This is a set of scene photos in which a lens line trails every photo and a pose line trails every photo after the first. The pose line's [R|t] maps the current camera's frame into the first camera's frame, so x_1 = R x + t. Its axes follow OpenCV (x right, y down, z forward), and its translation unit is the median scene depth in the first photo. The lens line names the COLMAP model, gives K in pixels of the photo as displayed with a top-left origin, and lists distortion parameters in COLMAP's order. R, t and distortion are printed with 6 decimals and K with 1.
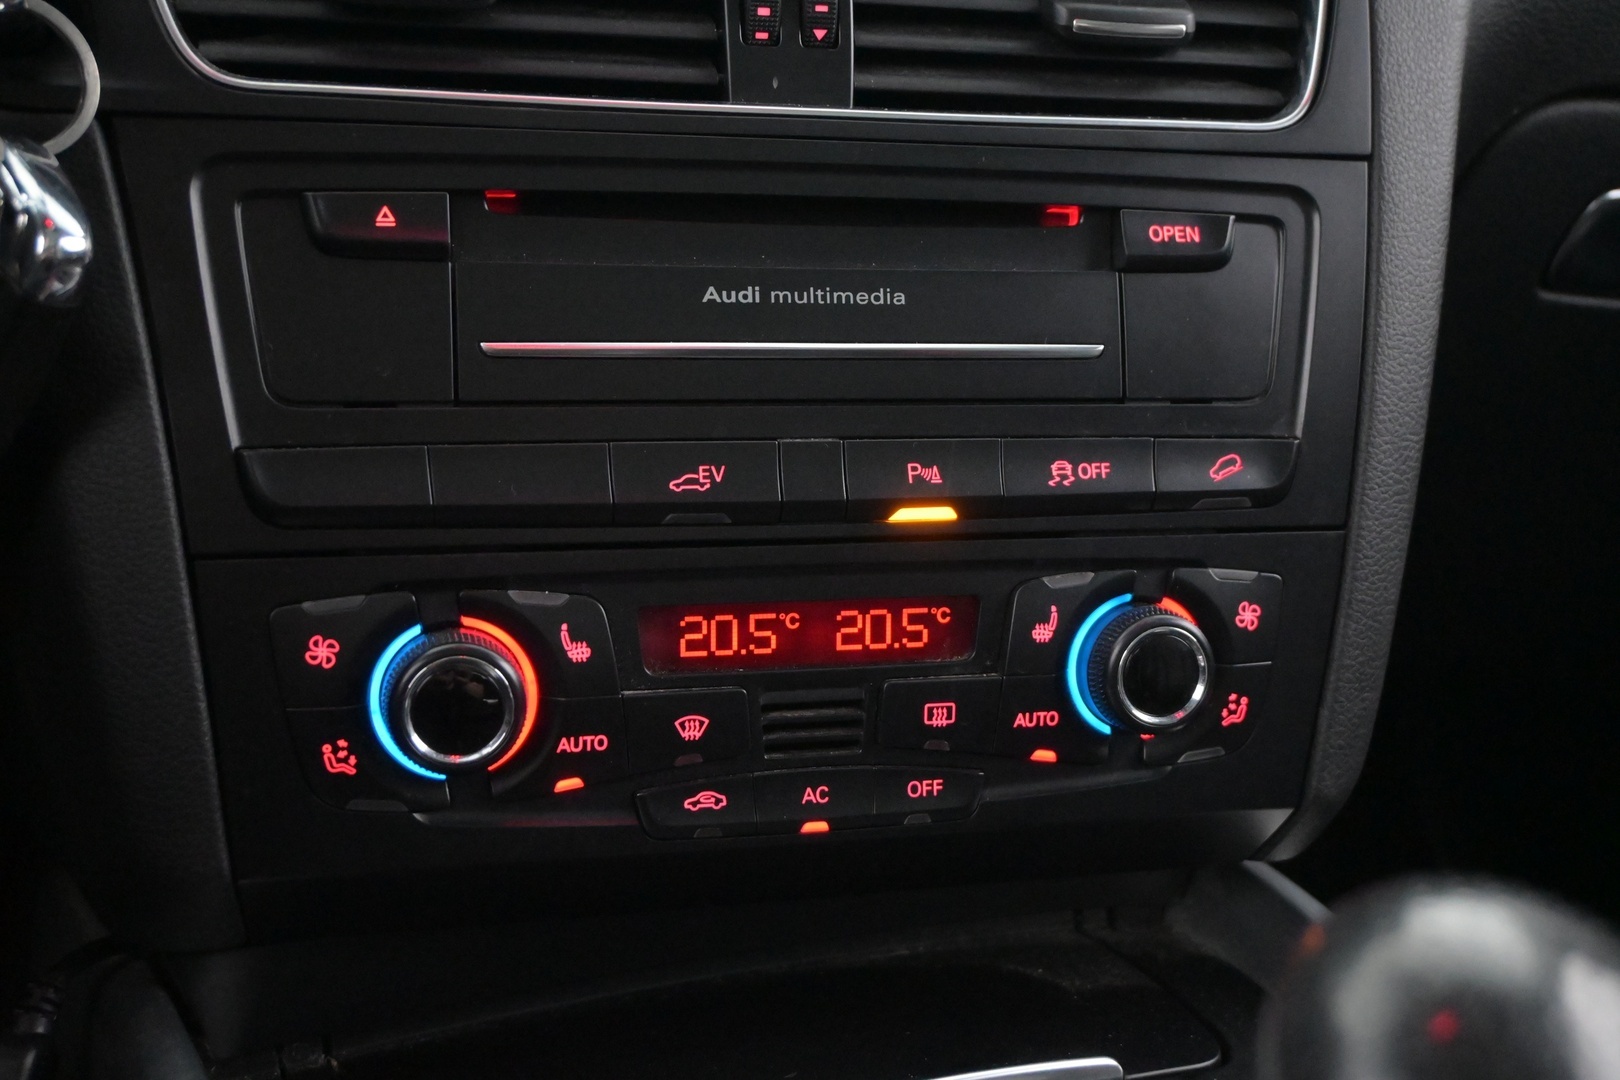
lens RADIAL K [[1780.9, 0, 812.4], [0, 1780.9, 535.6], [0, 0, 1]] dist [-0.001049, 0.004446]
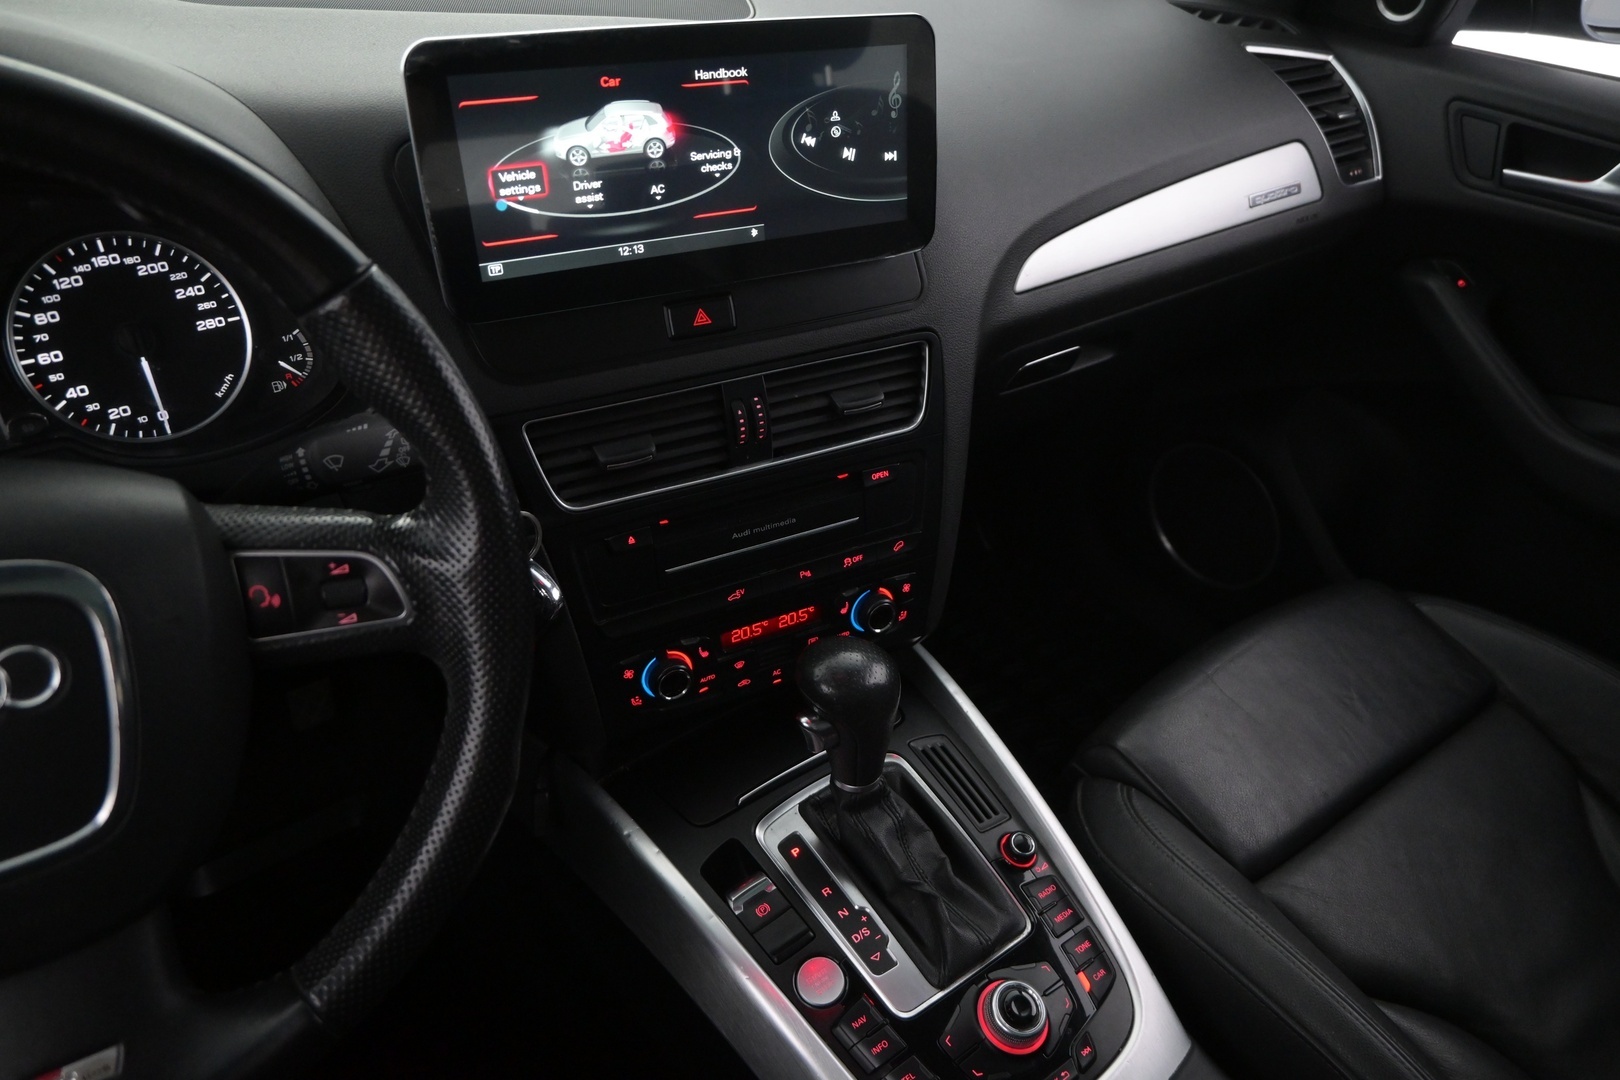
lens RADIAL K [[1106.3, 0, 809.4], [0, 1106.3, 535.5], [0, 0, 1]] dist [-0.002196, -0.001212]
pose [[0.973059, -0.132063, 0.188983, -0.280471], [0.051097, 0.922836, 0.381789, -0.822259], [-0.224821, -0.361847, 0.904722, -0.685456]]
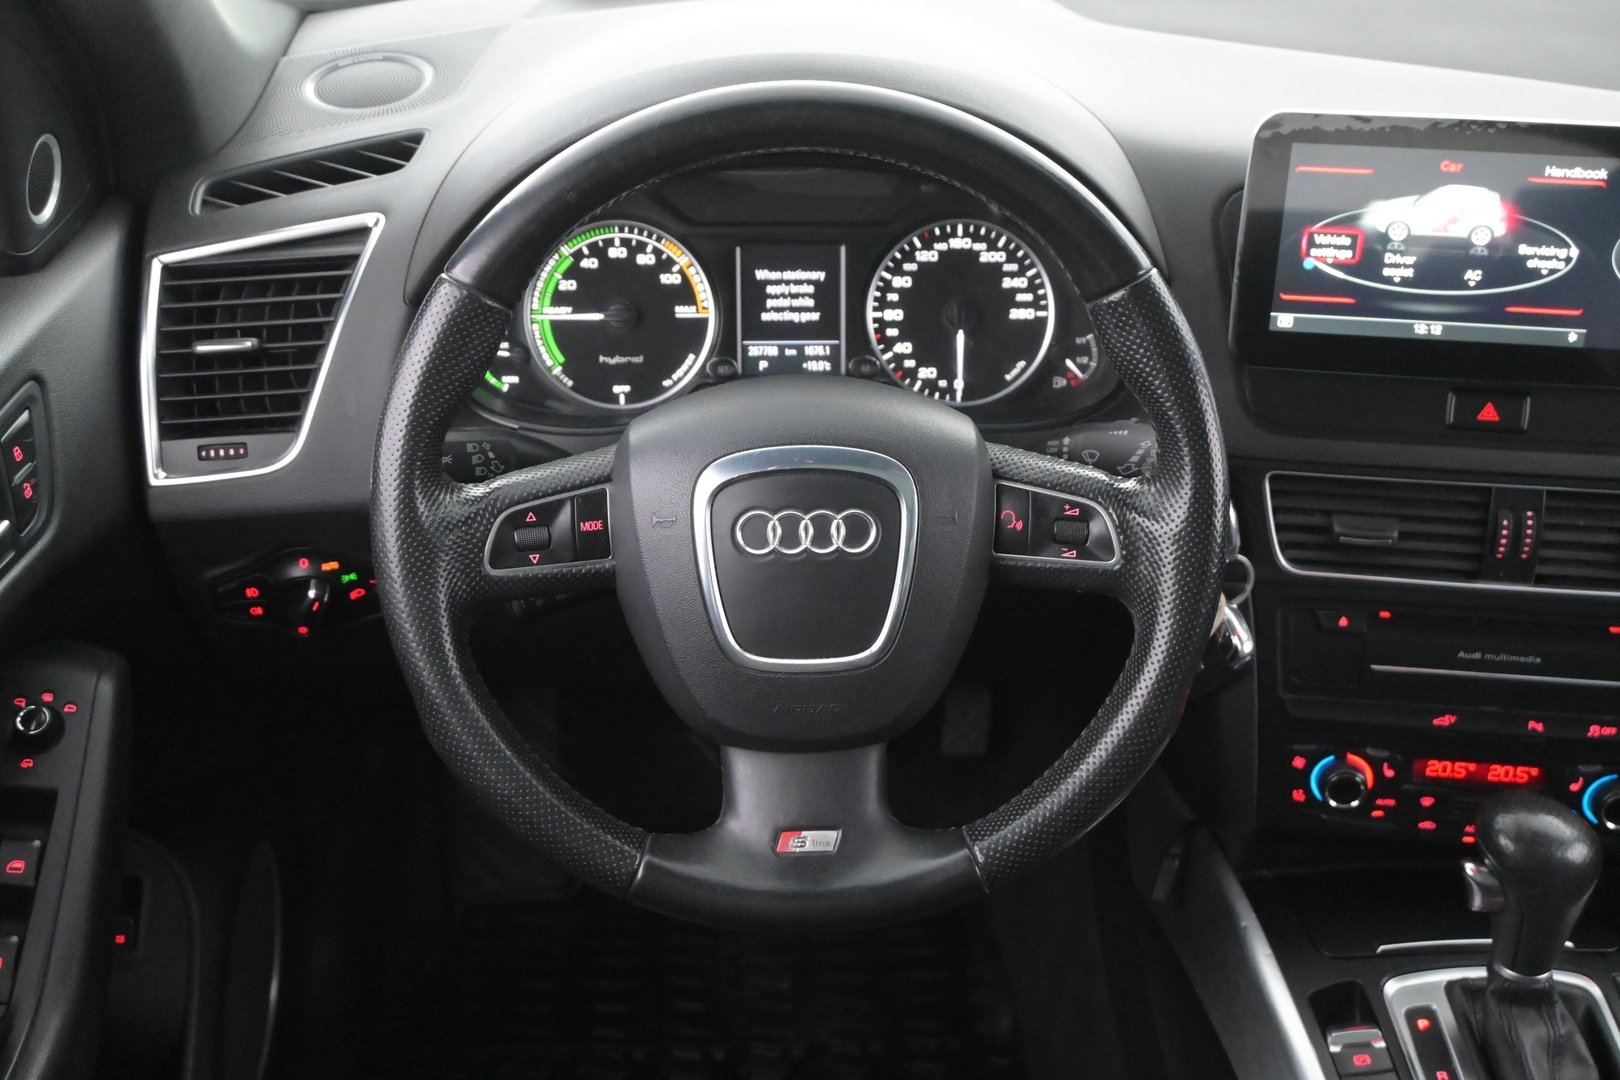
lens RADIAL K [[1780.9, 0, 812.4], [0, 1780.9, 535.6], [0, 0, 1]] dist [-0.001049, 0.004446]
pose [[0.932969, 0.160621, -0.322132, -0.130857], [-0.062595, 0.953682, 0.294233, -1.009081], [0.354471, -0.254346, 0.899810, -1.656804]]
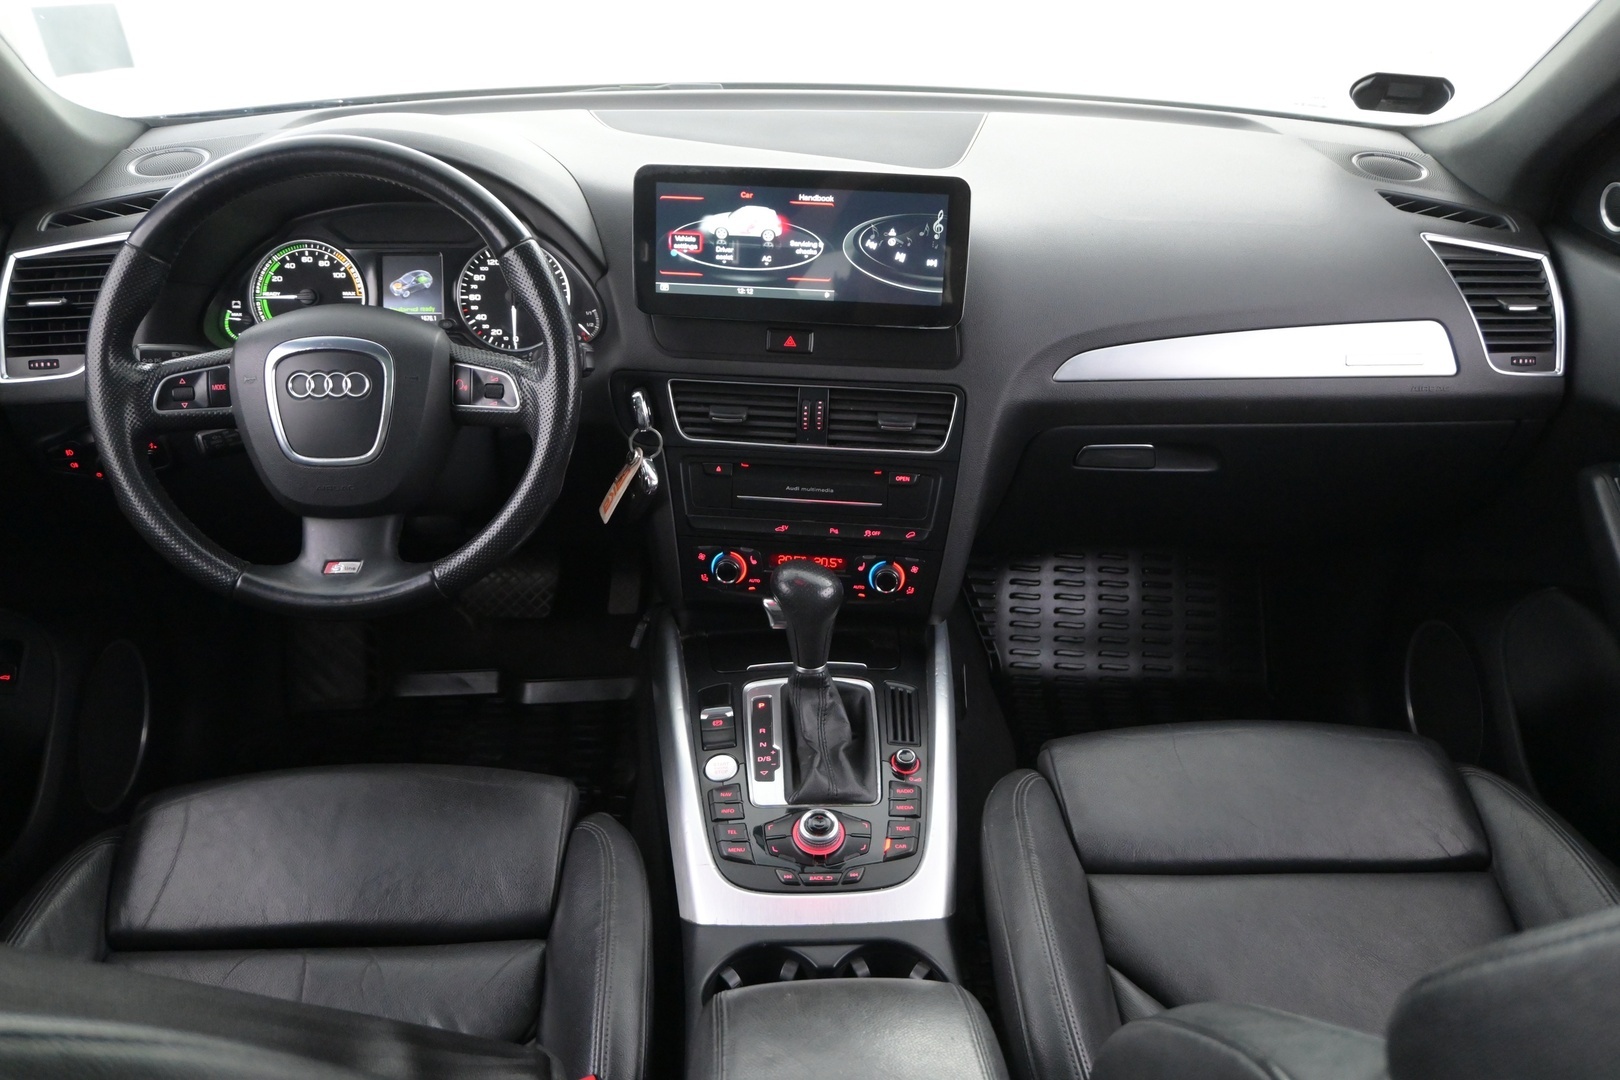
lens RADIAL K [[1337.7, 0, 810.0], [0, 1337.7, 540.0], [0, 0, 1]] dist [0.010884, 0.006151]
pose [[0.934432, 0.143713, -0.325859, 1.097232], [-0.060426, 0.965679, 0.252613, -0.852208], [0.350978, -0.216359, 0.911045, -2.050120]]
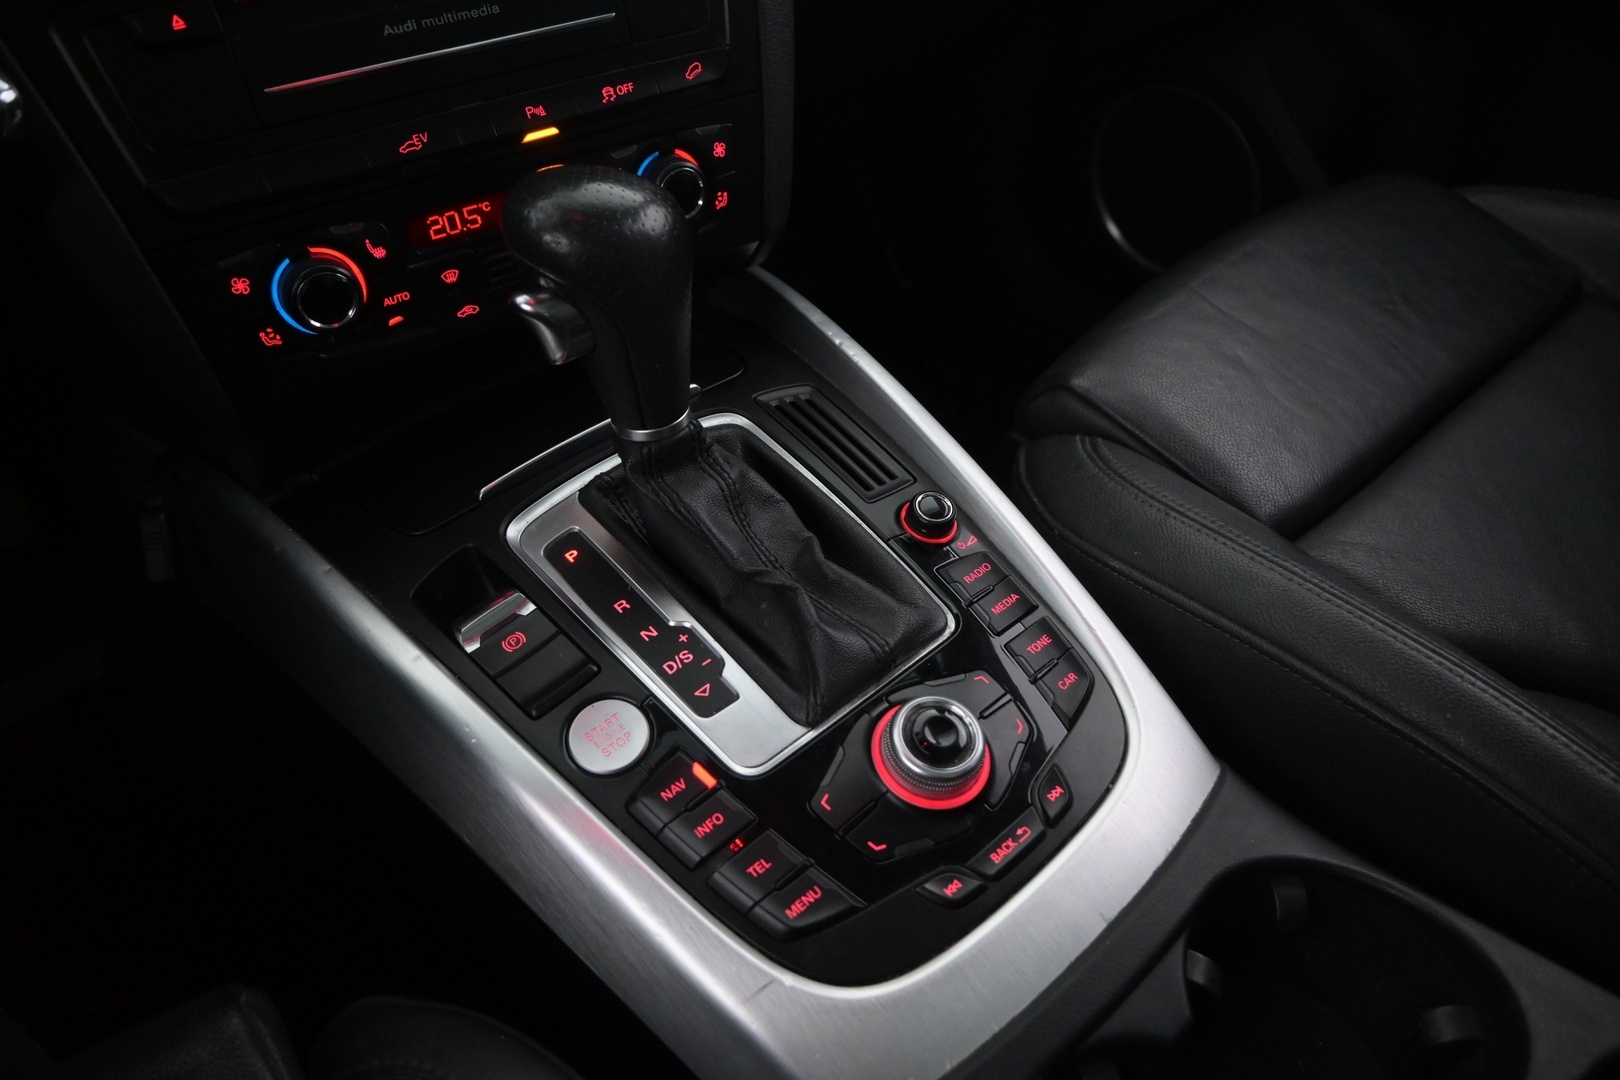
lens RADIAL K [[1106.3, 0, 809.4], [0, 1106.3, 535.5], [0, 0, 1]] dist [-0.002196, -0.001212]
pose [[0.943951, -0.263796, 0.198414, -0.012505], [0.140991, 0.865729, 0.480245, -0.166276], [-0.298460, -0.425353, 0.854398, -0.249630]]
